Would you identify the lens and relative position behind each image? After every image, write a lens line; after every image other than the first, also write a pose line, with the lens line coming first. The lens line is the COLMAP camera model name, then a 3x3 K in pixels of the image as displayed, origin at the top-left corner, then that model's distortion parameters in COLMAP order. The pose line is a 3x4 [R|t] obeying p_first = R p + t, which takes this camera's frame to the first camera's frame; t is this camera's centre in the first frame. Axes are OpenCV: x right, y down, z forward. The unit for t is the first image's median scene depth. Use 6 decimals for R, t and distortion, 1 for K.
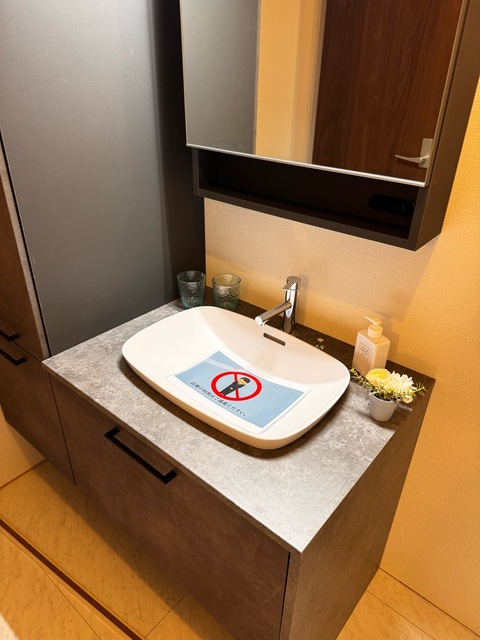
lens RADIAL K [[445.6, 0, 249.6], [0, 445.6, 320.4], [0, 0, 1]] dist [0.037254, -0.002845]
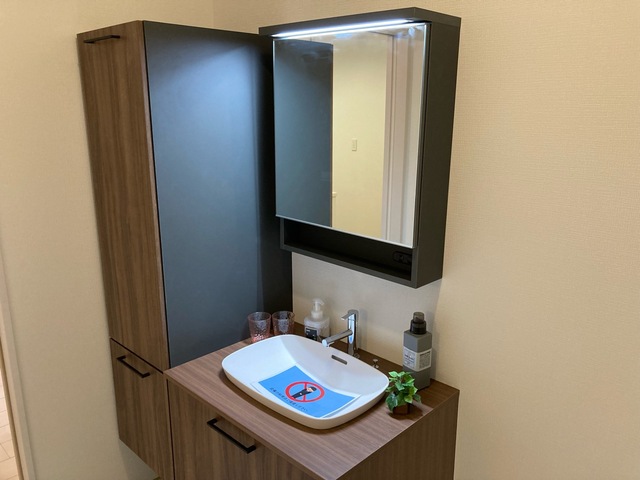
lens RADIAL K [[530.5, 0, 320.0], [0, 530.5, 240.0], [0, 0, 1]] dist [0.052446, 0.001605]
pose [[0.994882, -0.016611, -0.099667, 0.163840], [-0.009954, 0.965484, -0.260273, 0.111850], [0.100550, 0.259933, 0.960377, -0.565762]]
